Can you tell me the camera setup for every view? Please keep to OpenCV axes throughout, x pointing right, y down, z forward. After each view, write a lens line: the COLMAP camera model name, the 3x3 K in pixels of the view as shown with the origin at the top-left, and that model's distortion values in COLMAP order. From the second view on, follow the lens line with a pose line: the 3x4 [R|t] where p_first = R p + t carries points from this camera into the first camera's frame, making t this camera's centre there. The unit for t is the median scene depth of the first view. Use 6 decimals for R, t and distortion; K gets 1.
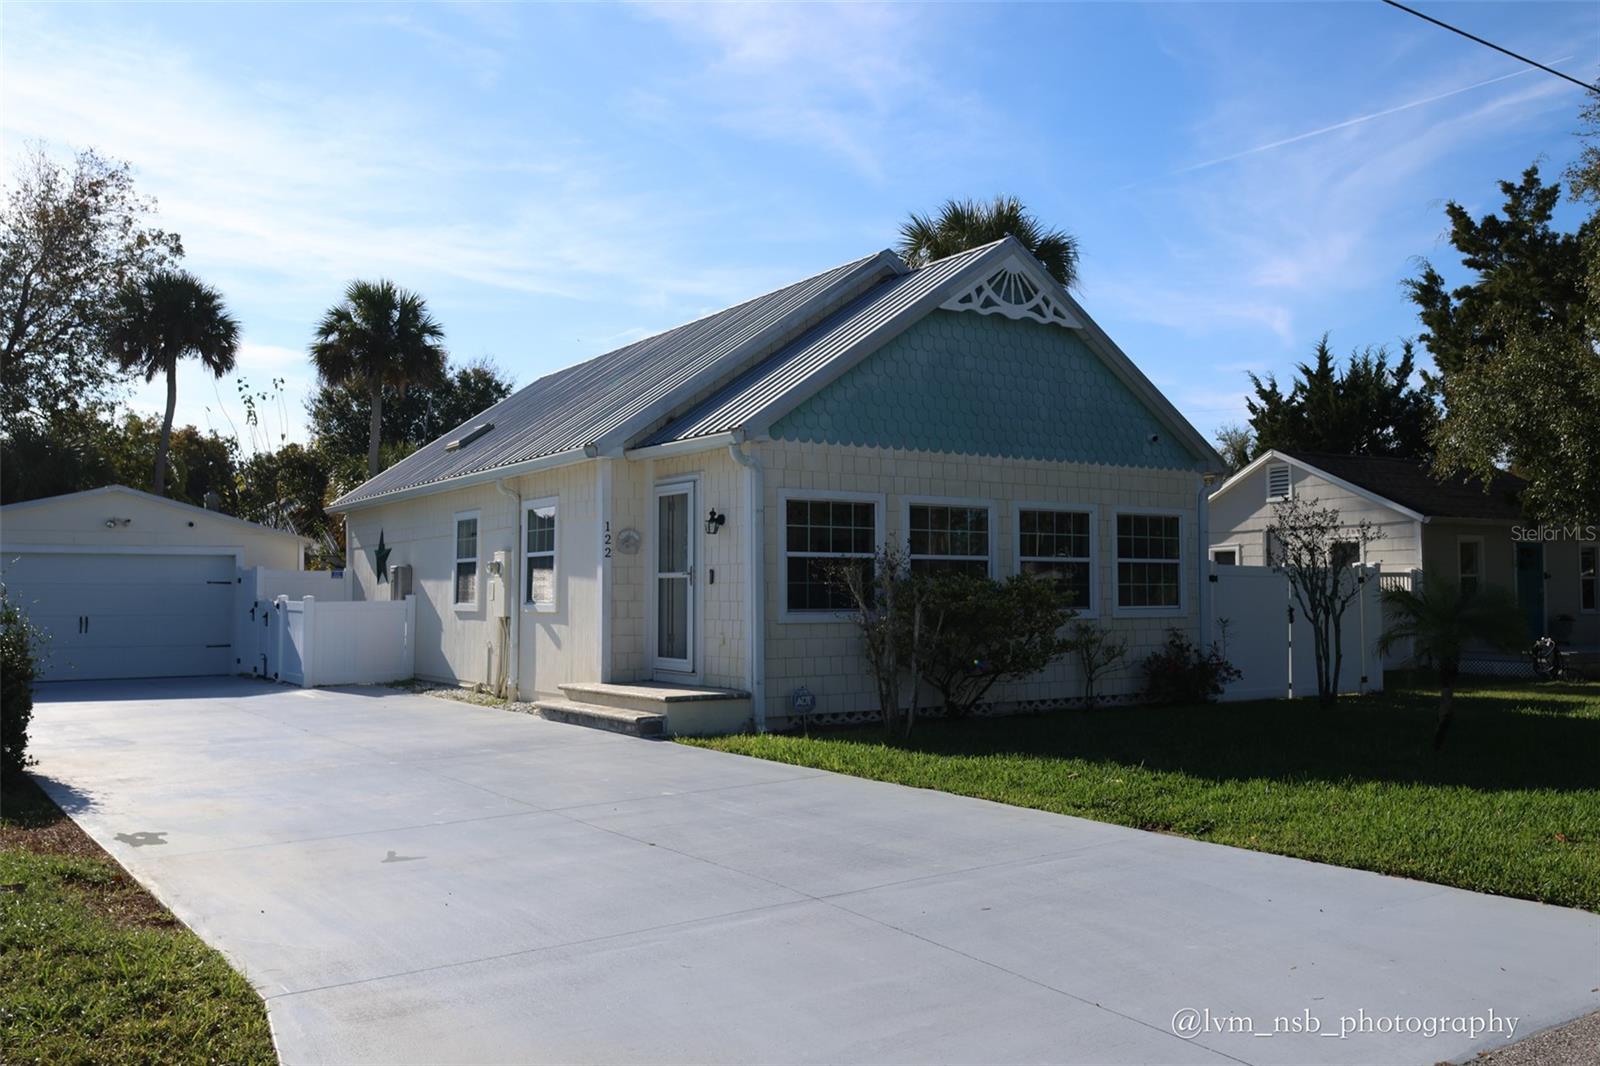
lens RADIAL K [[1319.9, 0, 804.3], [0, 1319.9, 522.6], [0, 0, 1]] dist [-0.009232, 0.002381]
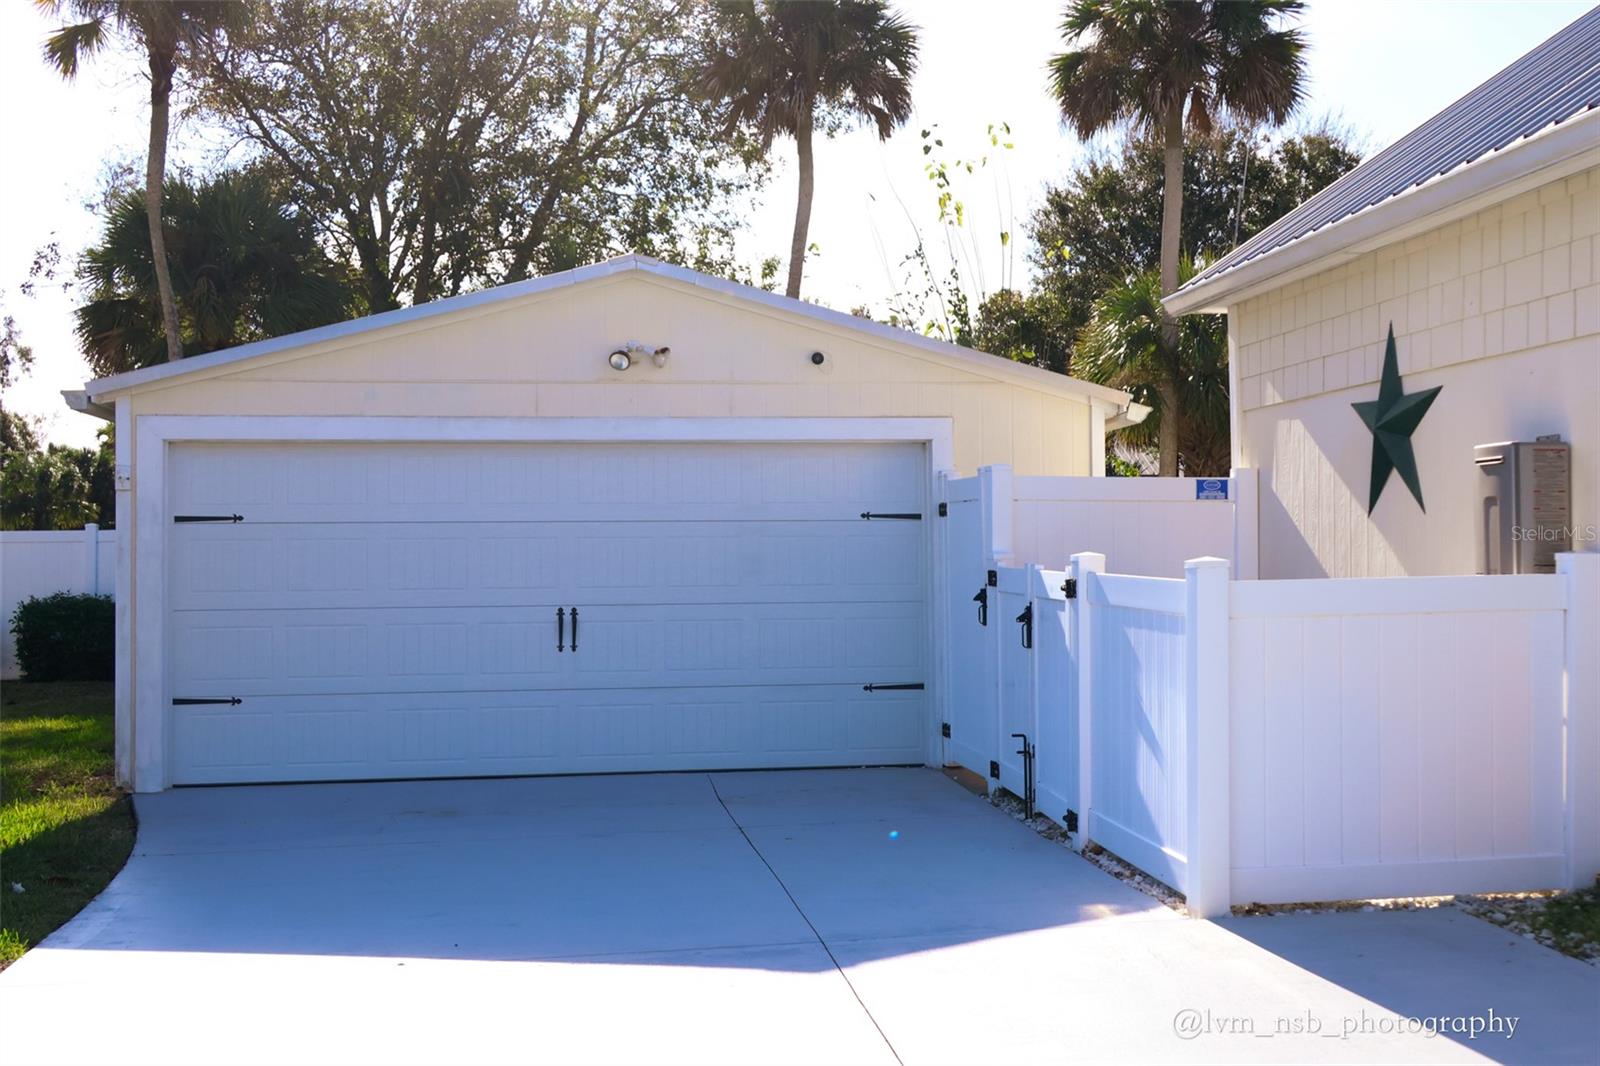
lens RADIAL K [[1762.0, 0, 800.2], [0, 1762.0, 527.9], [0, 0, 1]] dist [0.019738, 0.000000]
pose [[0.889532, -0.005967, -0.456835, -0.151667], [0.028421, 0.998701, 0.042294, 0.017195], [0.455989, -0.050605, 0.888546, 0.345231]]
